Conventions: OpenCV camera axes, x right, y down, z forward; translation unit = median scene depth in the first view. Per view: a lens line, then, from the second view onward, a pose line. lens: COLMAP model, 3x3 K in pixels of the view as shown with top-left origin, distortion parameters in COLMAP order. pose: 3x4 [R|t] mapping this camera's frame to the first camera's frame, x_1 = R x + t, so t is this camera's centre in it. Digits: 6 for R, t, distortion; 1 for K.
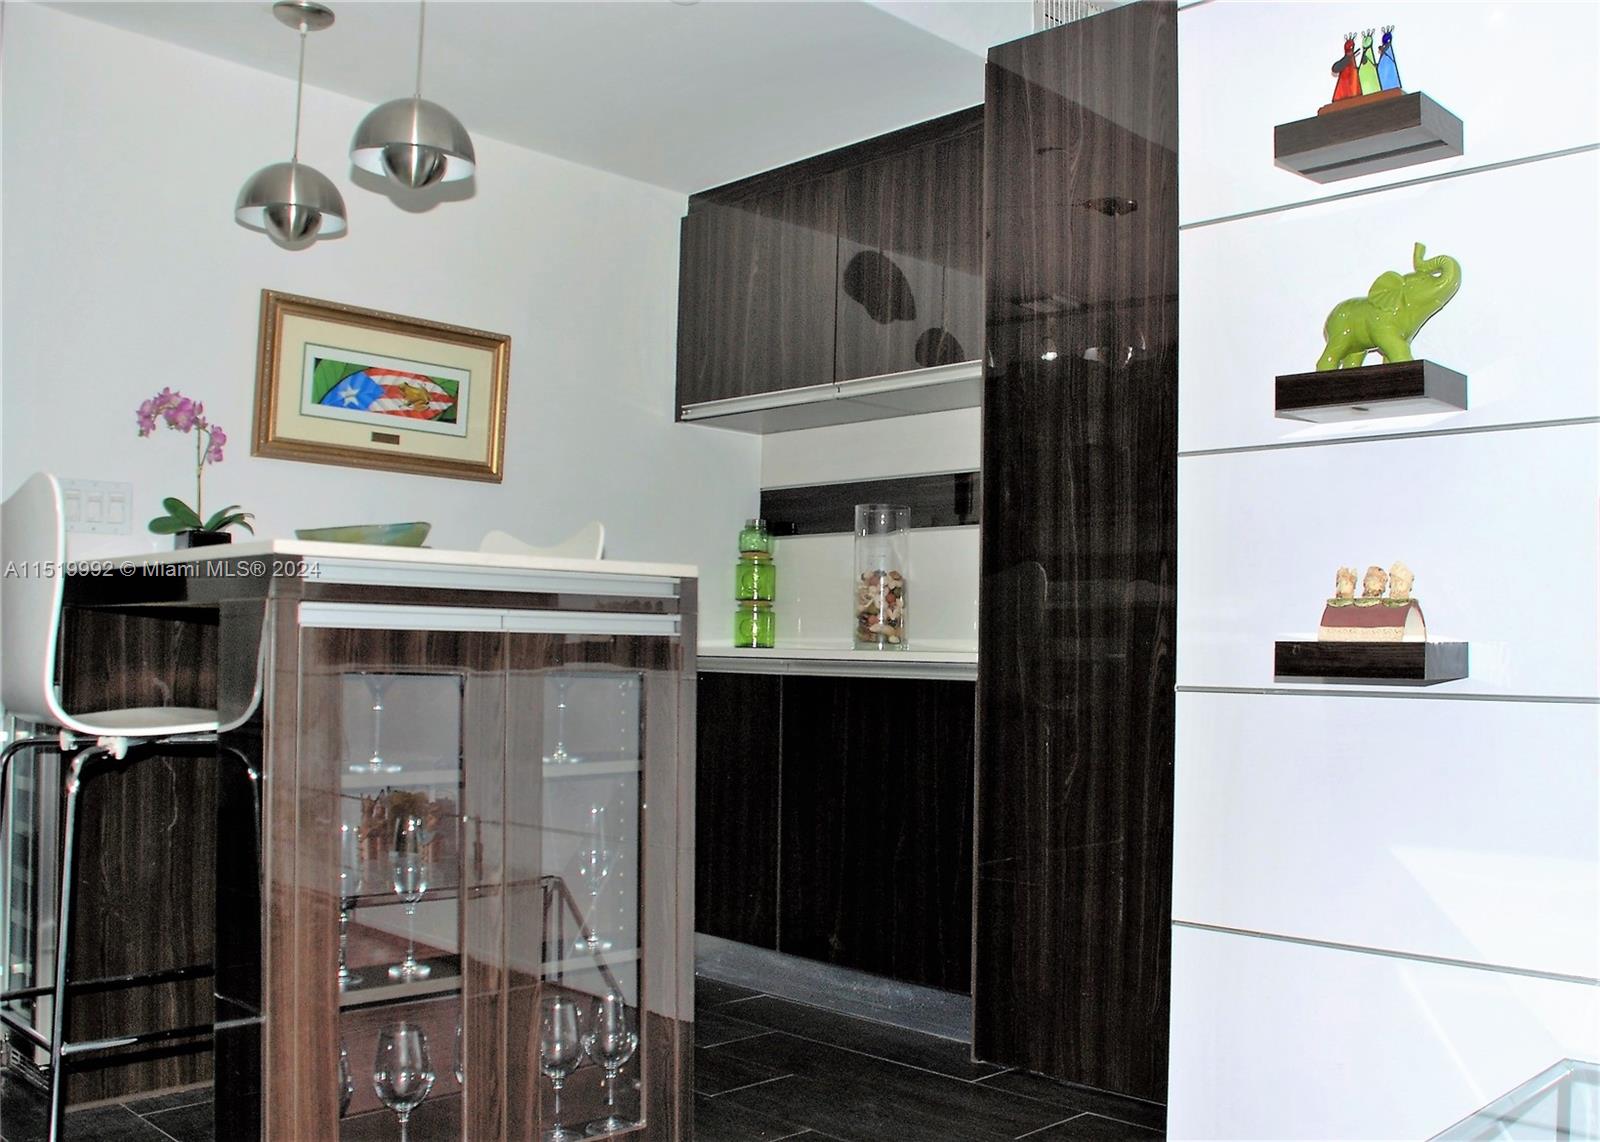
lens RADIAL K [[1474.1, 0, 866.7], [0, 1474.1, 574.8], [0, 0, 1]] dist [-0.007208, -0.150119]
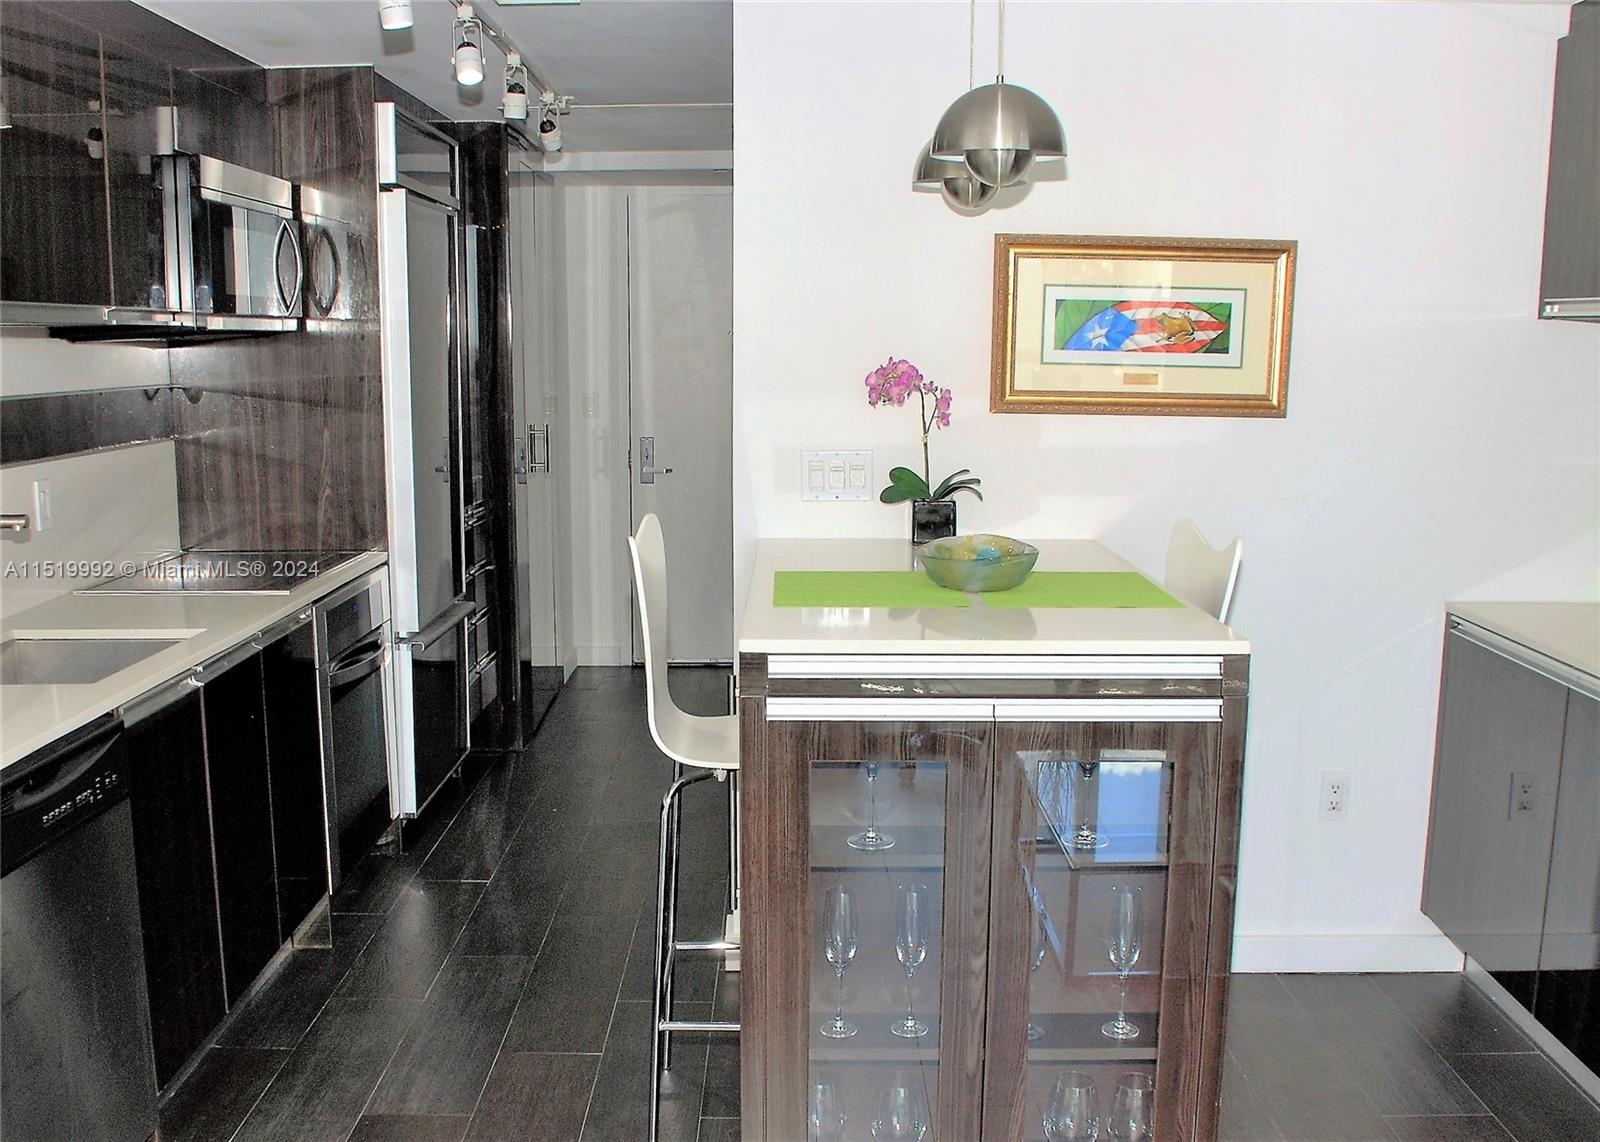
lens RADIAL K [[1705.9, 0, 798.8], [0, 1705.9, 695.1], [0, 0, 1]] dist [-0.170433, 0.180087]
pose [[0.698782, 0.132755, -0.702908, 0.285420], [0.043501, 0.972923, 0.226997, -0.152143], [0.714011, -0.189199, 0.674086, 0.121383]]
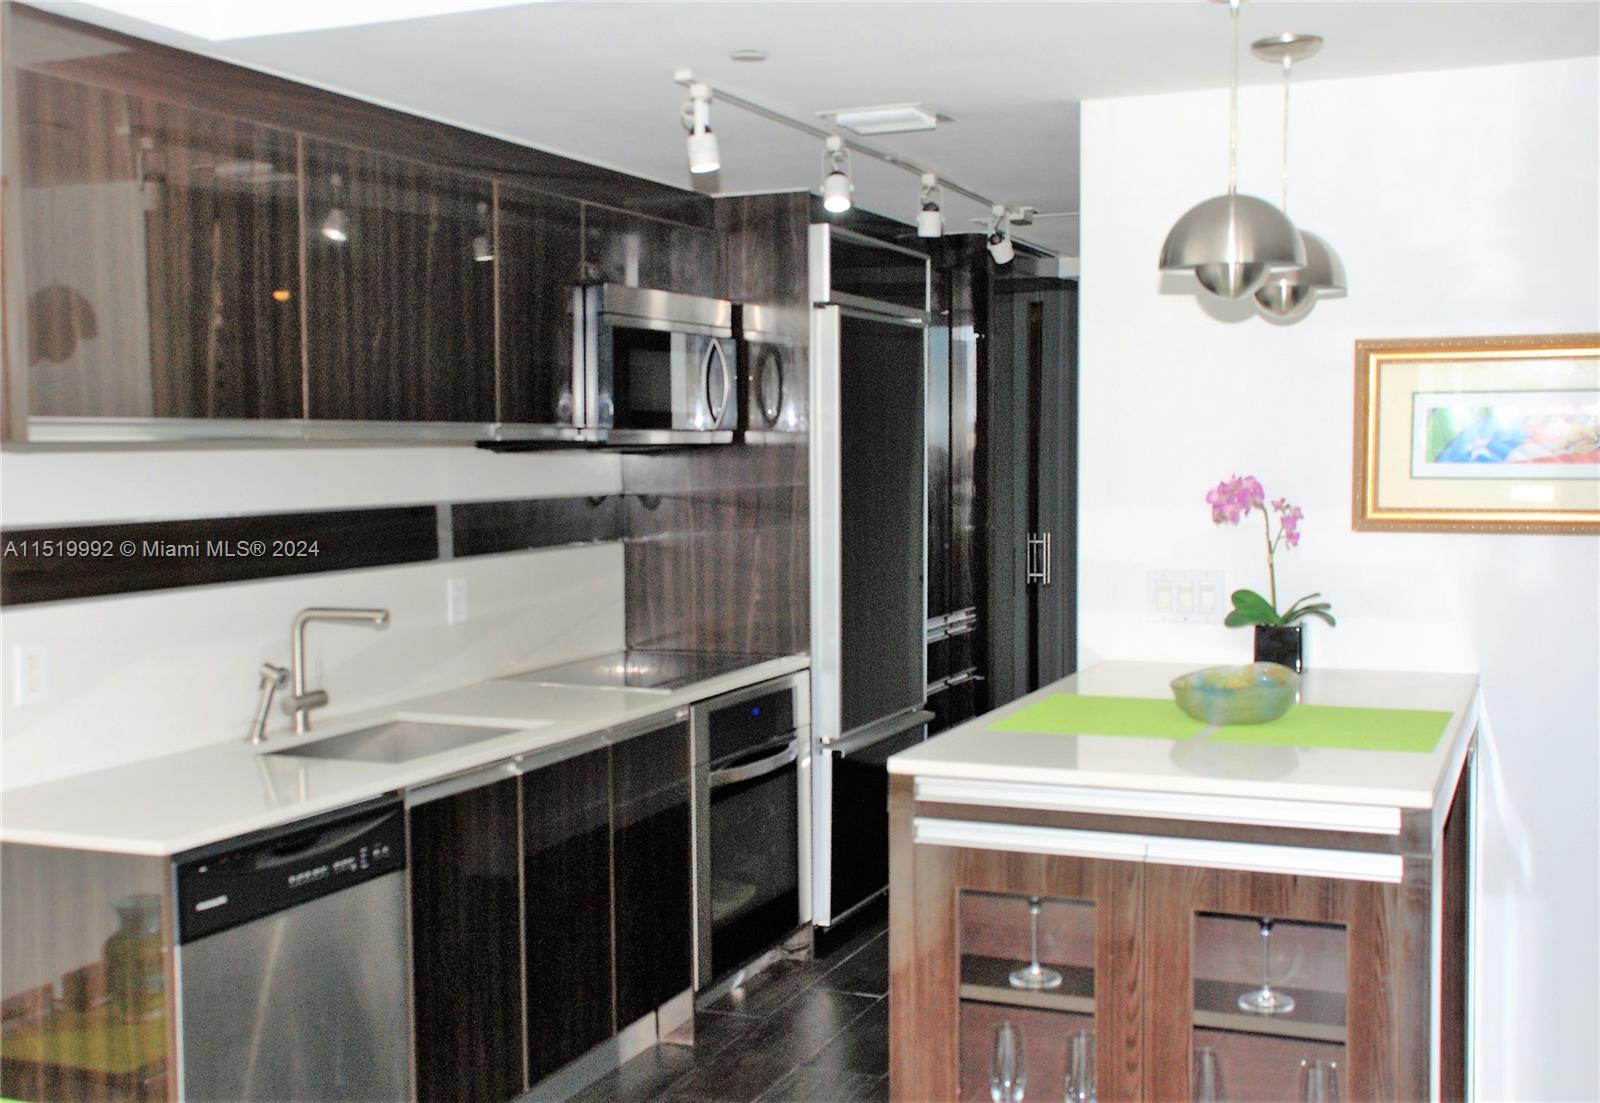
lens RADIAL K [[1814.7, 0, 800.0], [0, 1814.7, 551.5], [0, 0, 1]] dist [-0.013841, 0.002652]
pose [[0.363359, 0.038380, -0.930858, 0.458661], [0.058770, 0.996217, 0.064015, -0.152381], [0.929794, -0.077967, 0.359728, 0.282548]]
